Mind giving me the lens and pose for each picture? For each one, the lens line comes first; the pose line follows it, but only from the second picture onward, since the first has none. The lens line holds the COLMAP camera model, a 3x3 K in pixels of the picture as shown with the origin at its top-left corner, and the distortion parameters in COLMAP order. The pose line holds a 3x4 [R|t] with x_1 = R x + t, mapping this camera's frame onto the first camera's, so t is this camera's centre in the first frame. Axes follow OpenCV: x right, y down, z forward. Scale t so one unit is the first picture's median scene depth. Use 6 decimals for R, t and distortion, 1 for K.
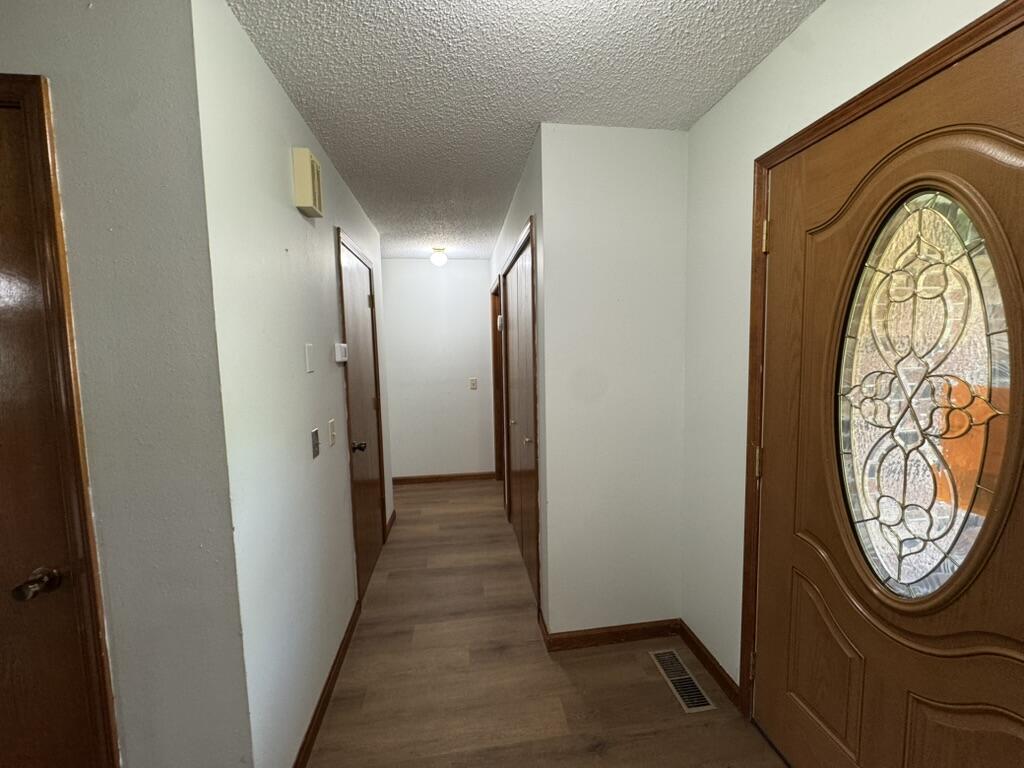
lens RADIAL K [[406.7, 0, 512.0], [0, 406.7, 384.0], [0, 0, 1]] dist [-0.002789, 0.000074]
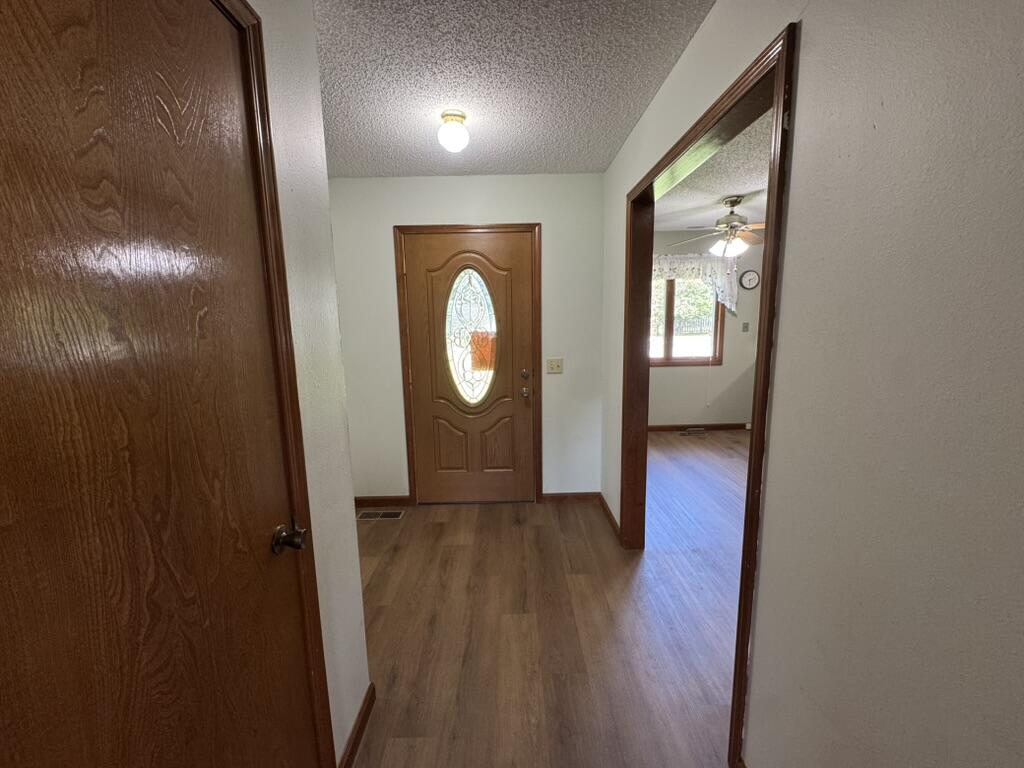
lens RADIAL K [[406.7, 0, 512.0], [0, 406.7, 384.0], [0, 0, 1]] dist [-0.002789, 0.000074]
pose [[0.127367, -0.130205, 0.983272, -1.748531], [0.105235, 0.987525, 0.117136, 0.058155], [-0.986257, 0.088555, 0.139480, 0.261027]]
